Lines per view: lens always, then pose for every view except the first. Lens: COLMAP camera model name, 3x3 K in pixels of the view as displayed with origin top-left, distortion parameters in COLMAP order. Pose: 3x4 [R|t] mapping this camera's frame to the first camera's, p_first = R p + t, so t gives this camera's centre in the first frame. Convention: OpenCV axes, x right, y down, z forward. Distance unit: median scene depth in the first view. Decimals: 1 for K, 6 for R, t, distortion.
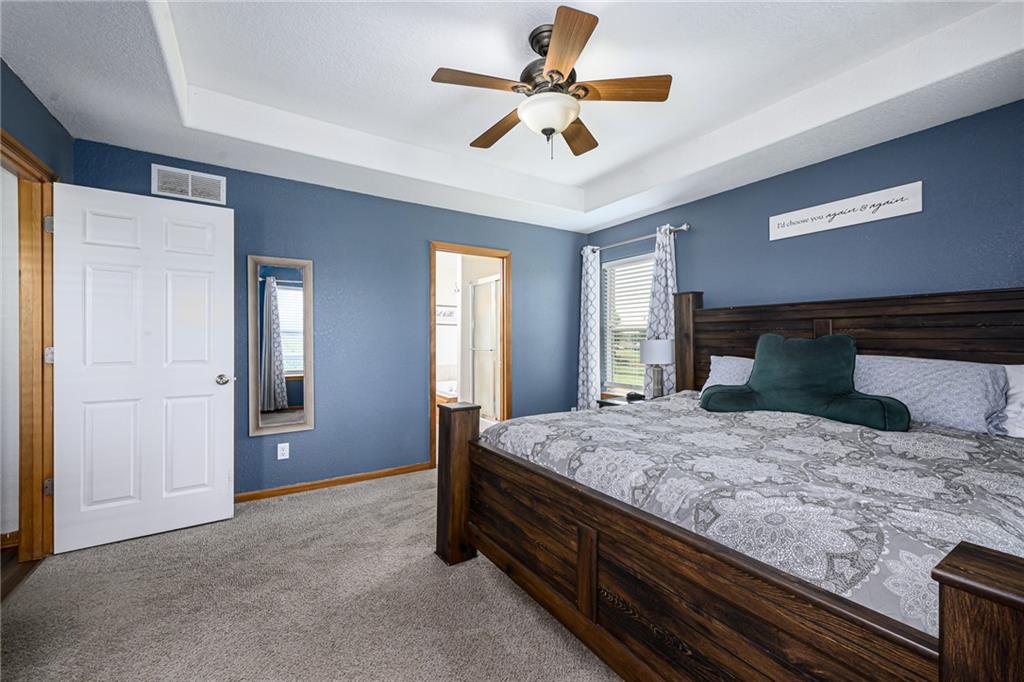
lens RADIAL K [[411.2, 0, 514.1], [0, 411.2, 340.8], [0, 0, 1]] dist [0.001018, 0.000180]
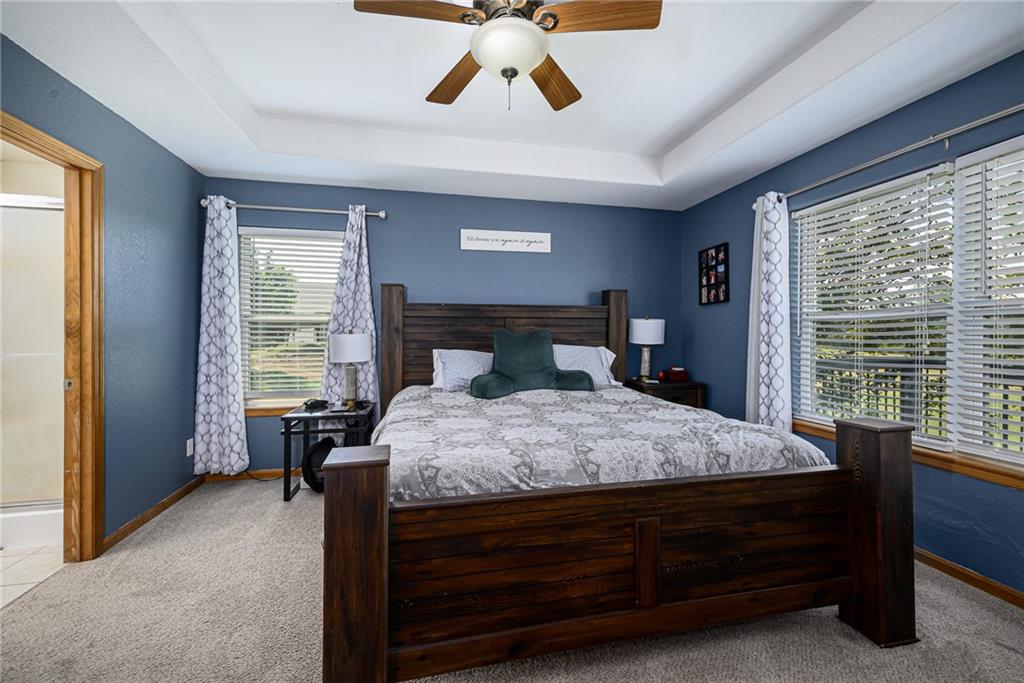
lens RADIAL K [[411.2, 0, 512.5], [0, 411.2, 334.4], [0, 0, 1]] dist [0.001018, 0.000180]
pose [[0.353193, -0.000926, 0.935550, -0.464511], [0.003268, 0.999995, -0.000244, -0.000367], [-0.935545, 0.003143, 0.353194, 0.500603]]
